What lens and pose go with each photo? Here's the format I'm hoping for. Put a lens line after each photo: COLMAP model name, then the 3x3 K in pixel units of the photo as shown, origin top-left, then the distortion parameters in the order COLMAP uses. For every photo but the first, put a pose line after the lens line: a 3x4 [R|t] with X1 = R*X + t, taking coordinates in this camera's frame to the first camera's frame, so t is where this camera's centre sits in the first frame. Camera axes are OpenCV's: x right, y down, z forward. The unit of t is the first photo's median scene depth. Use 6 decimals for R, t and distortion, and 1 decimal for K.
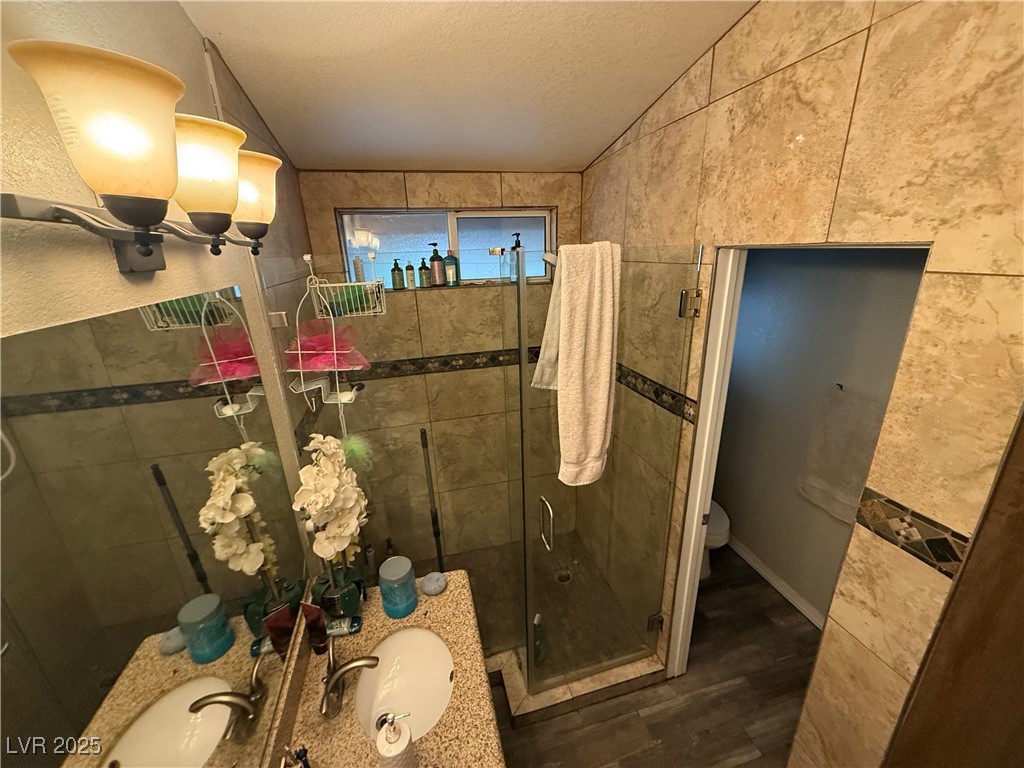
lens RADIAL K [[409.4, 0, 507.7], [0, 409.4, 384.2], [0, 0, 1]] dist [0.001430, 0.000001]
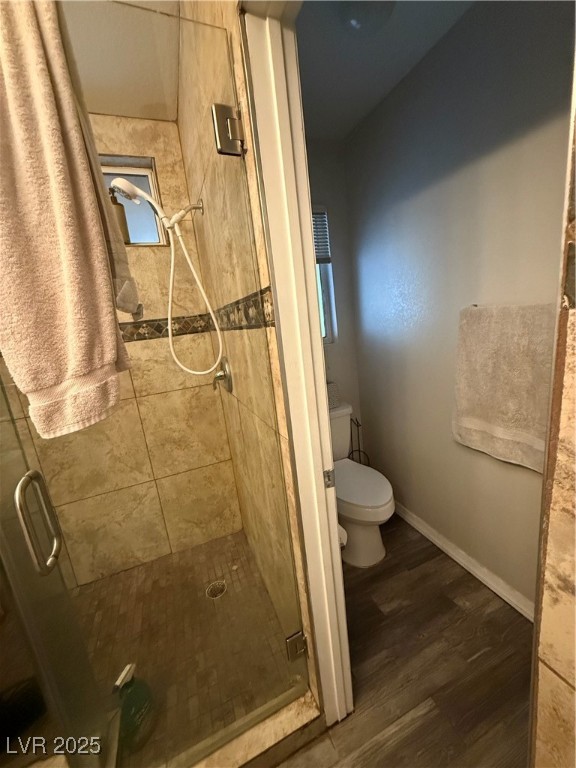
lens RADIAL K [[307.1, 0, 287.2], [0, 307.1, 383.5], [0, 0, 1]] dist [0.001430, 0.000001]
pose [[0.987467, -0.104041, 0.118680, 0.436066], [0.117972, 0.986087, -0.117115, 0.265851], [-0.104844, 0.129648, 0.986002, 0.566661]]
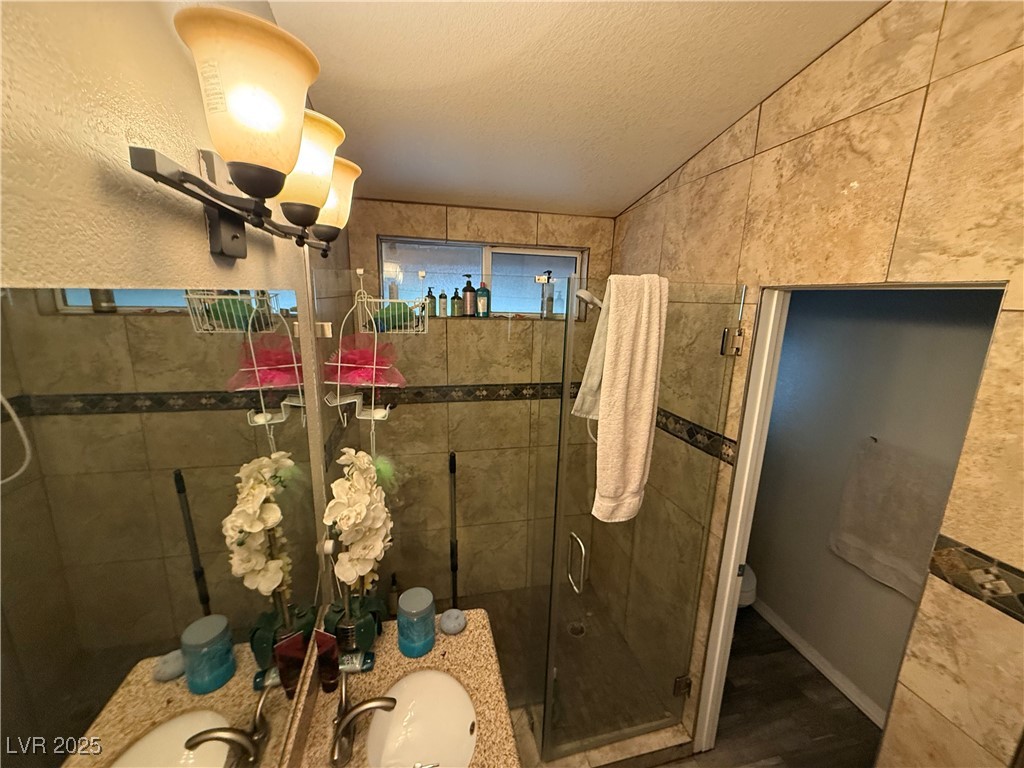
lens RADIAL K [[409.4, 0, 507.4], [0, 409.4, 384.2], [0, 0, 1]] dist [0.001430, 0.000001]
pose [[0.998010, 0.062803, -0.005576, -0.090090], [-0.063035, 0.991940, -0.109914, 0.050028], [-0.001372, 0.110046, 0.993925, 0.018471]]
